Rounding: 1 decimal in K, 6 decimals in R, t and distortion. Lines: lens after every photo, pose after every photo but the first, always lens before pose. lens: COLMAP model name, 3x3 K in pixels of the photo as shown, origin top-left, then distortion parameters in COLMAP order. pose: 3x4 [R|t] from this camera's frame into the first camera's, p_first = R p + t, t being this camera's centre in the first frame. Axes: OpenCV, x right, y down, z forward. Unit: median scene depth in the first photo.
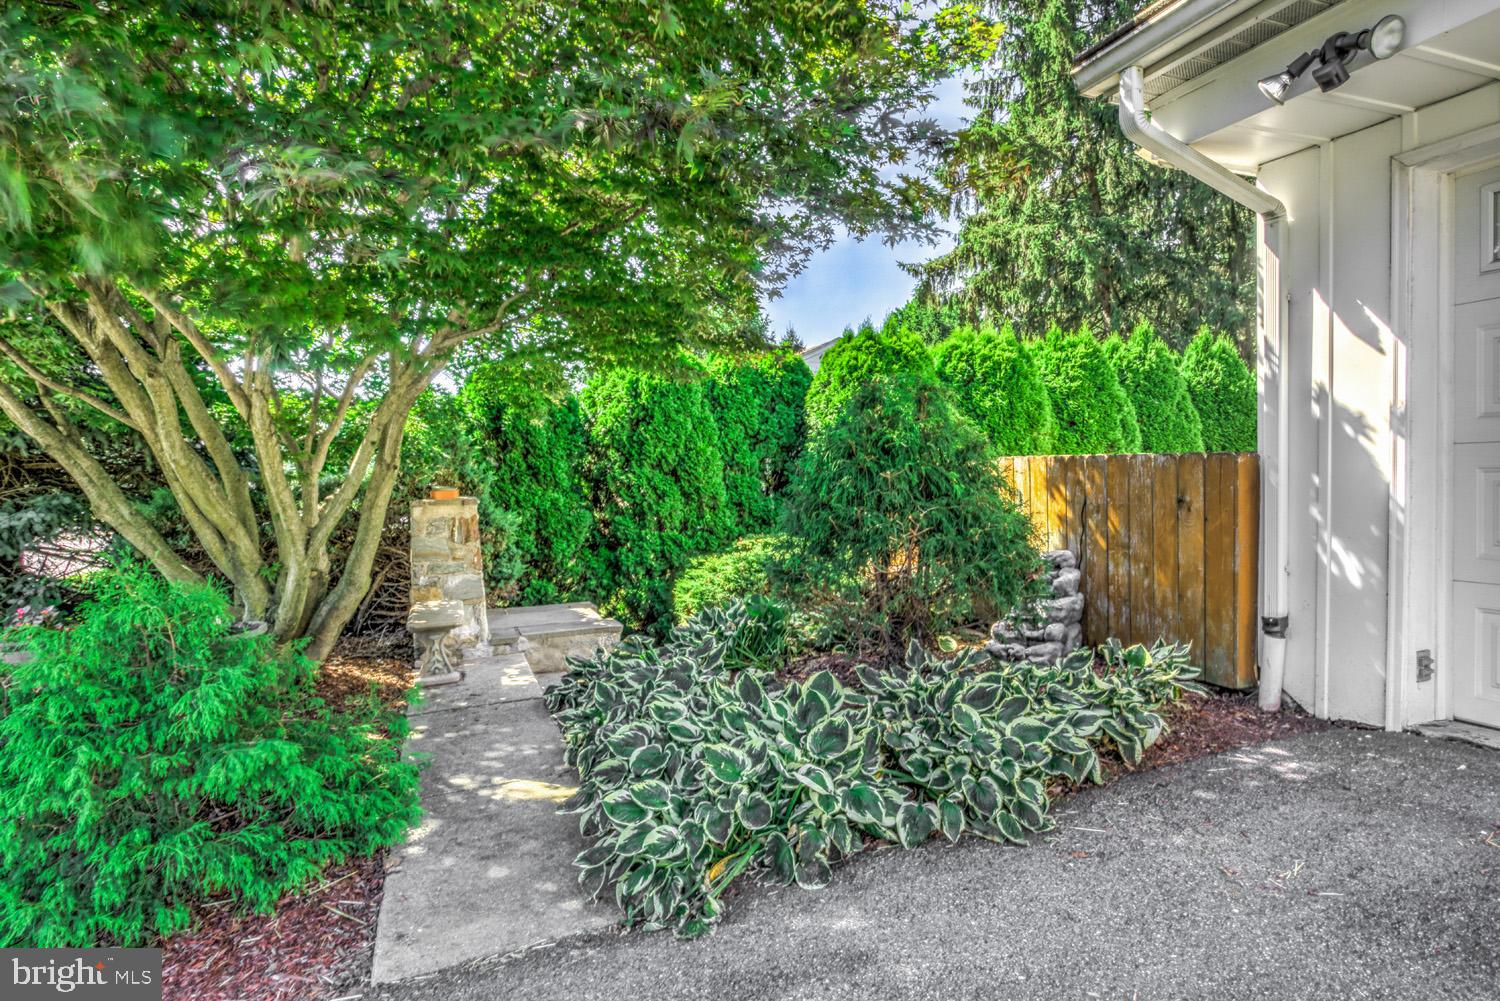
lens RADIAL K [[805.3, 0, 750.0], [0, 805.3, 500.5], [0, 0, 1]] dist [-0.002320, -0.000336]
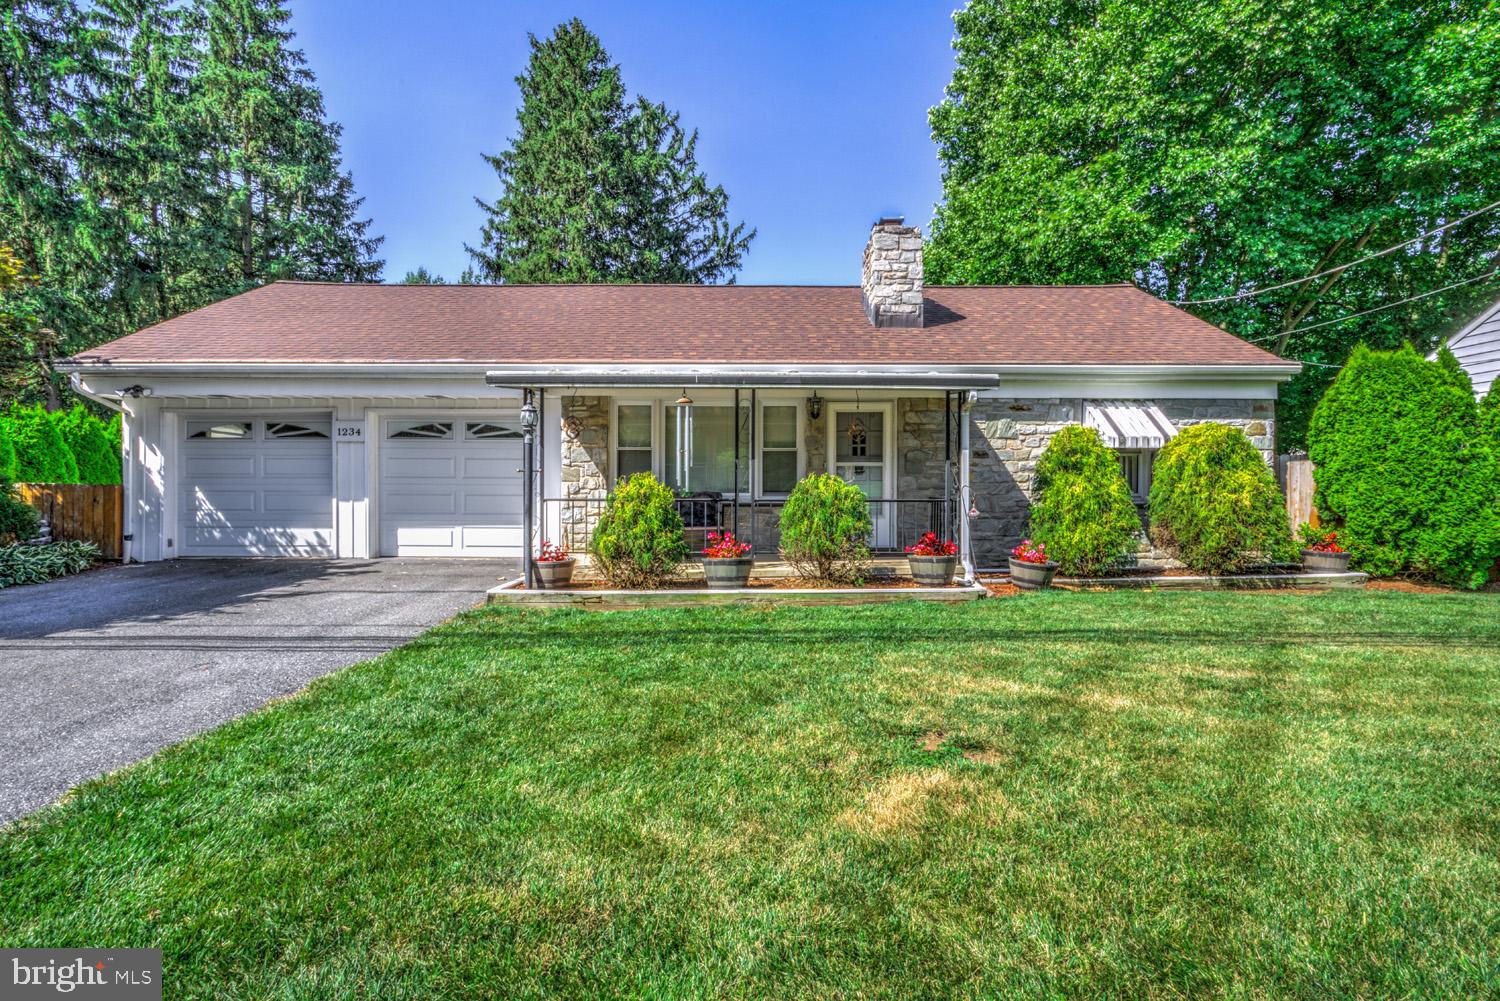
lens RADIAL K [[765.6, 0, 775.0], [0, 765.6, 498.6], [0, 0, 1]] dist [-0.005923, -0.000700]
pose [[0.368591, 0.010848, 0.929529, -0.525477], [0.022525, 0.999534, -0.020597, 0.049183], [-0.929319, 0.028530, 0.368175, -1.077795]]
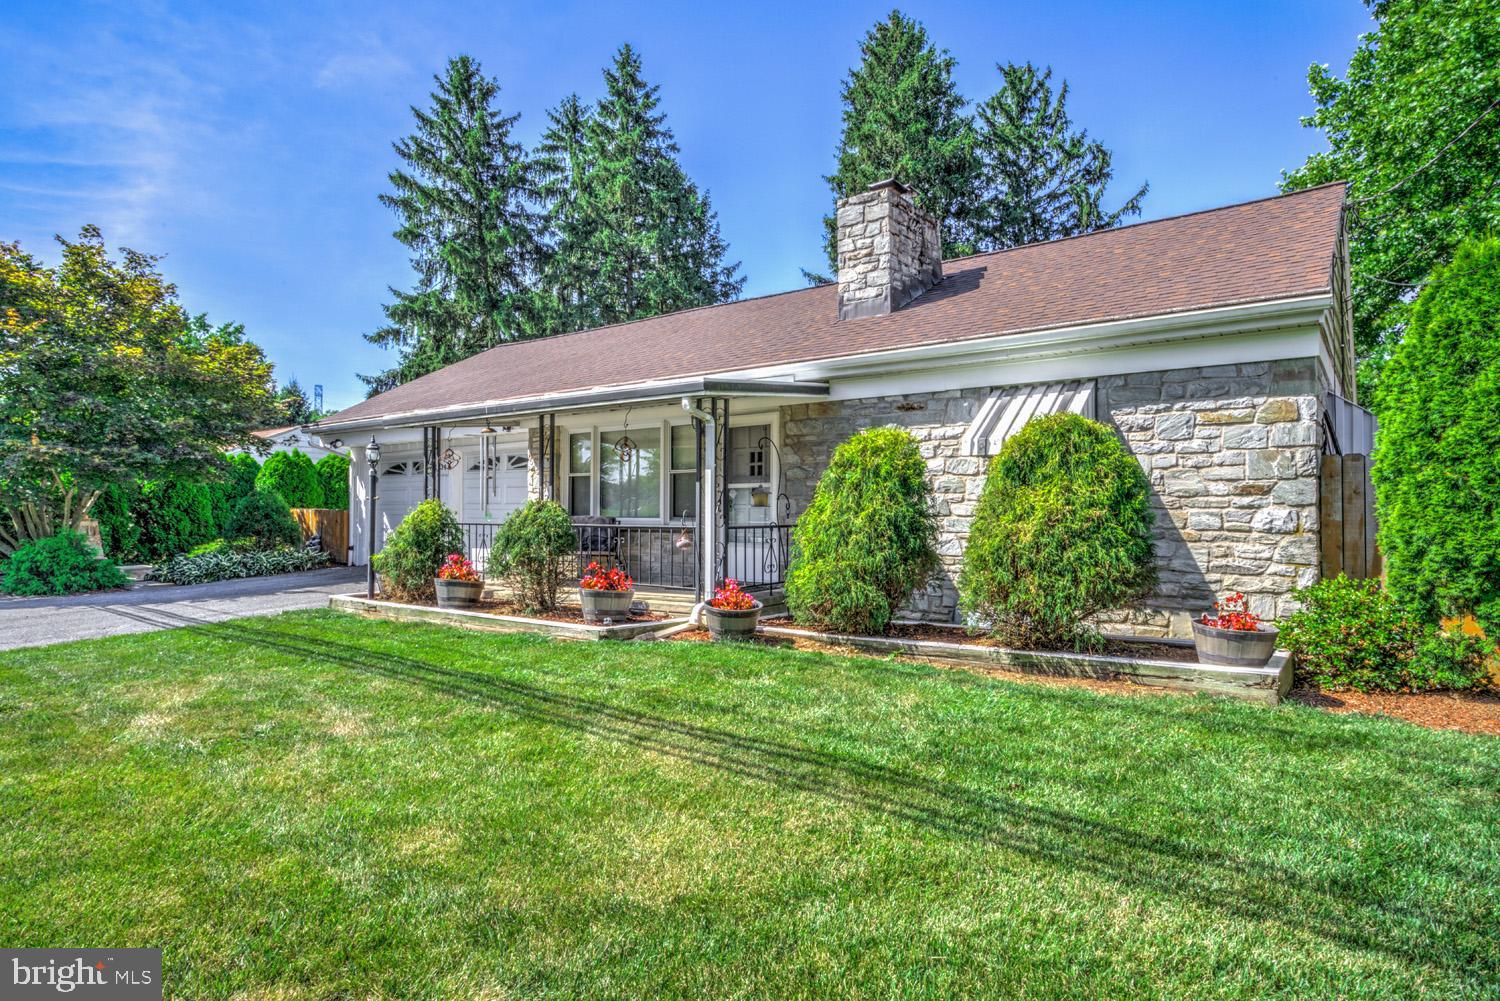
lens RADIAL K [[848.5, 0, 750.0], [0, 848.5, 500.5], [0, 0, 1]] dist [0.001639, 0.000103]
pose [[0.864459, 0.029512, 0.501837, 0.074388], [-0.003348, 0.998591, -0.052959, 0.055766], [-0.502693, 0.044101, 0.863340, -1.777712]]
